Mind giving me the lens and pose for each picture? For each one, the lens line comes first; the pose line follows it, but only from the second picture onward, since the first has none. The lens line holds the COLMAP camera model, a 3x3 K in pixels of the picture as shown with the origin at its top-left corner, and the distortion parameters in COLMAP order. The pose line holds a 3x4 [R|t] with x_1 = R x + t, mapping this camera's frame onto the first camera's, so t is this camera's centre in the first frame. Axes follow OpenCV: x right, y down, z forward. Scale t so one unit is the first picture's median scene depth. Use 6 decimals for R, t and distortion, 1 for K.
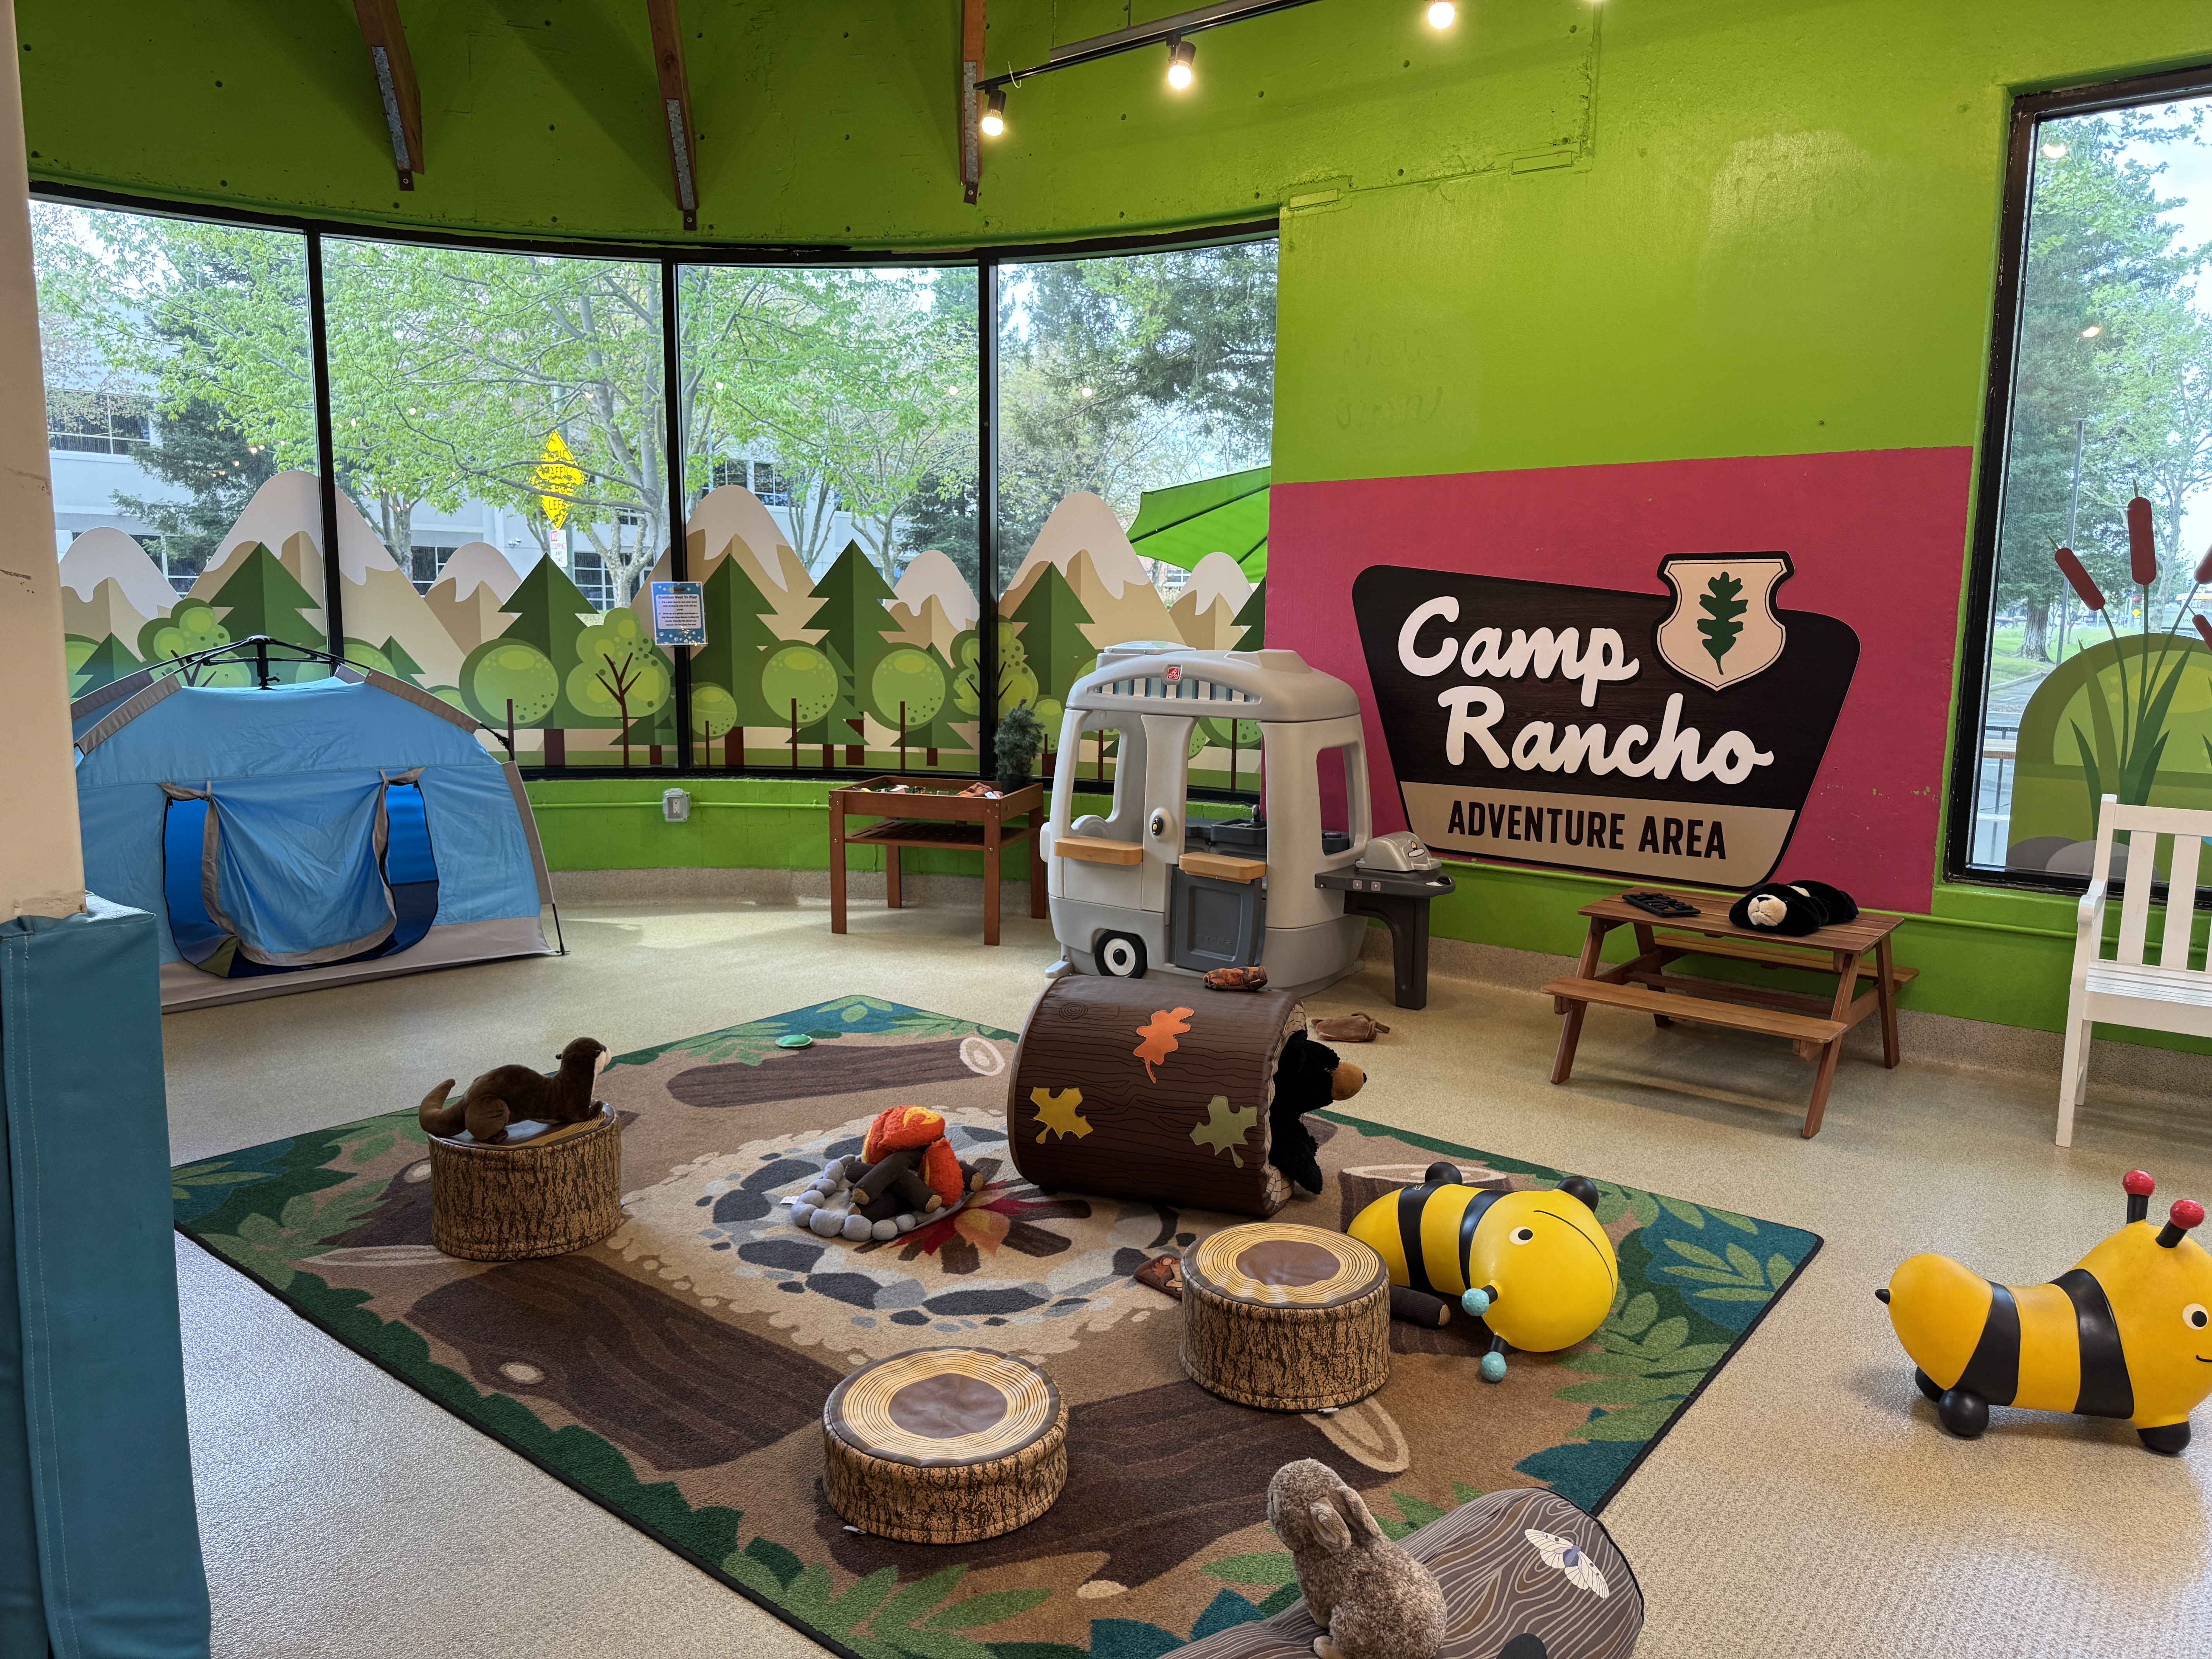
lens RADIAL K [[1562.6, 0, 1106.0], [0, 1562.6, 829.5], [0, 0, 1]] dist [0.162724, -0.305247]
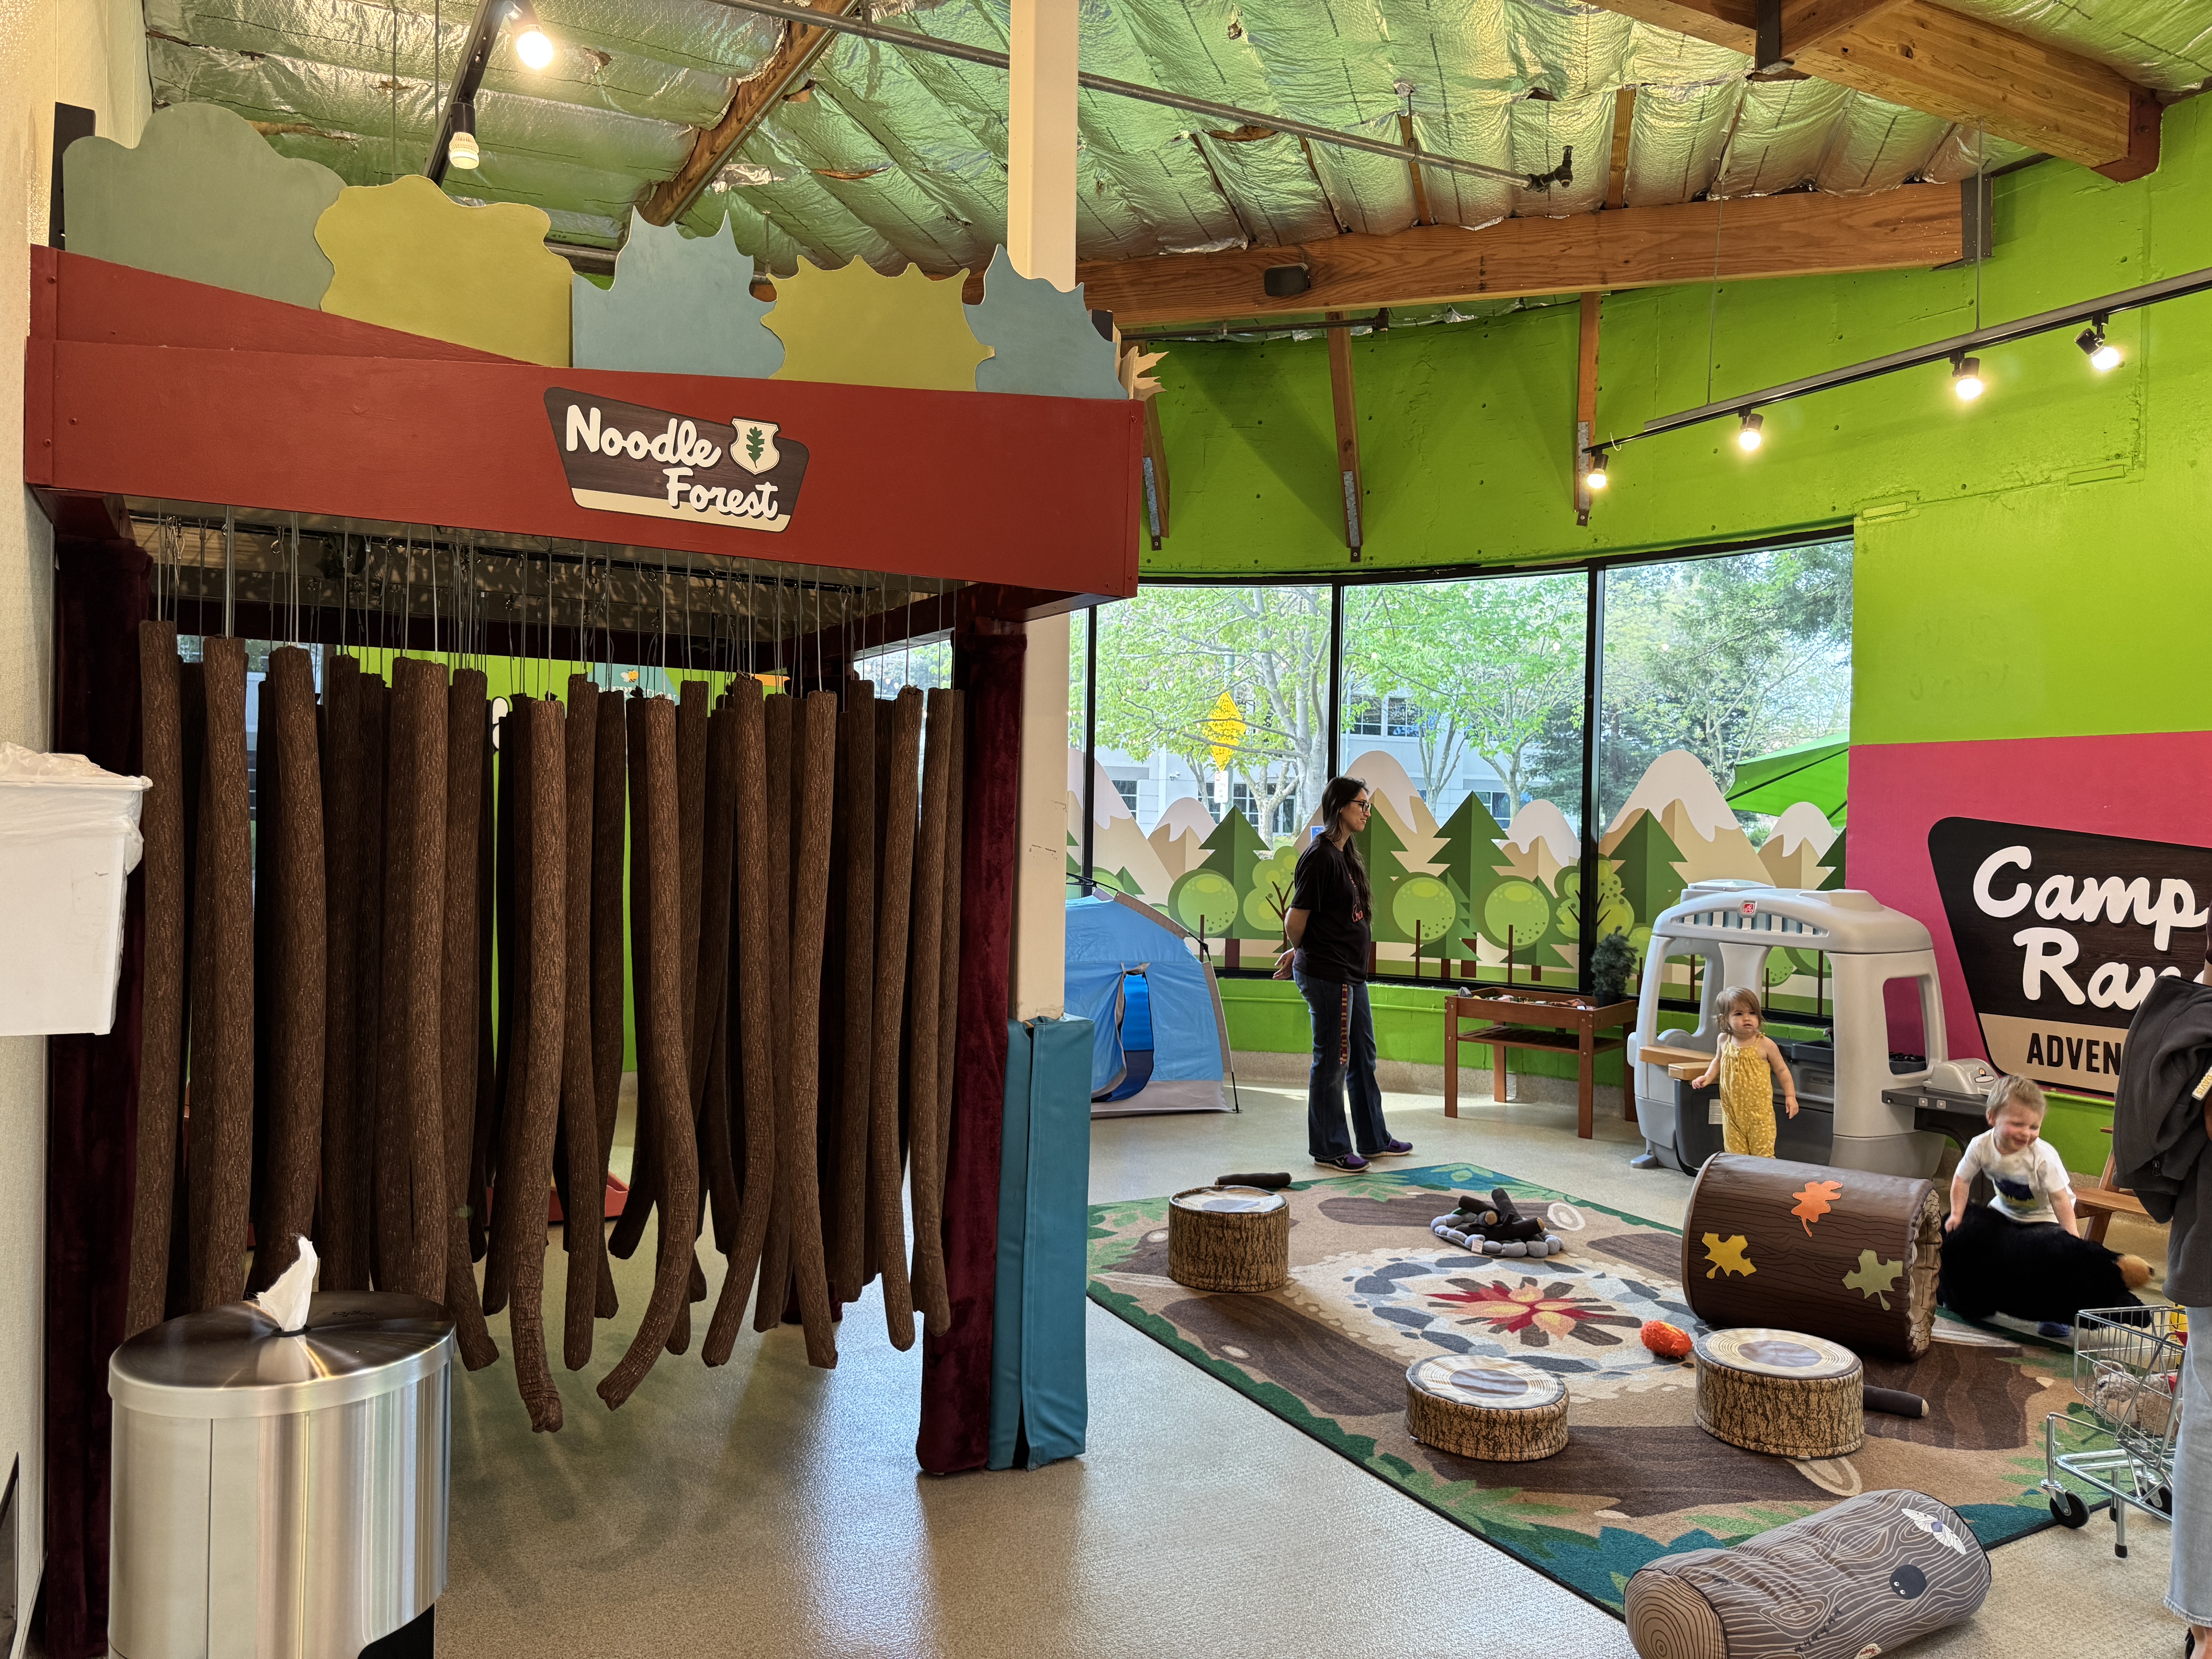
lens RADIAL K [[1562.6, 0, 1106.0], [0, 1562.6, 829.5], [0, 0, 1]] dist [0.162724, -0.305247]
pose [[0.924631, 0.006784, -0.380803, 0.048721], [-0.060158, 0.989891, -0.128437, 0.021814], [0.376082, 0.141665, 0.915693, -0.256843]]
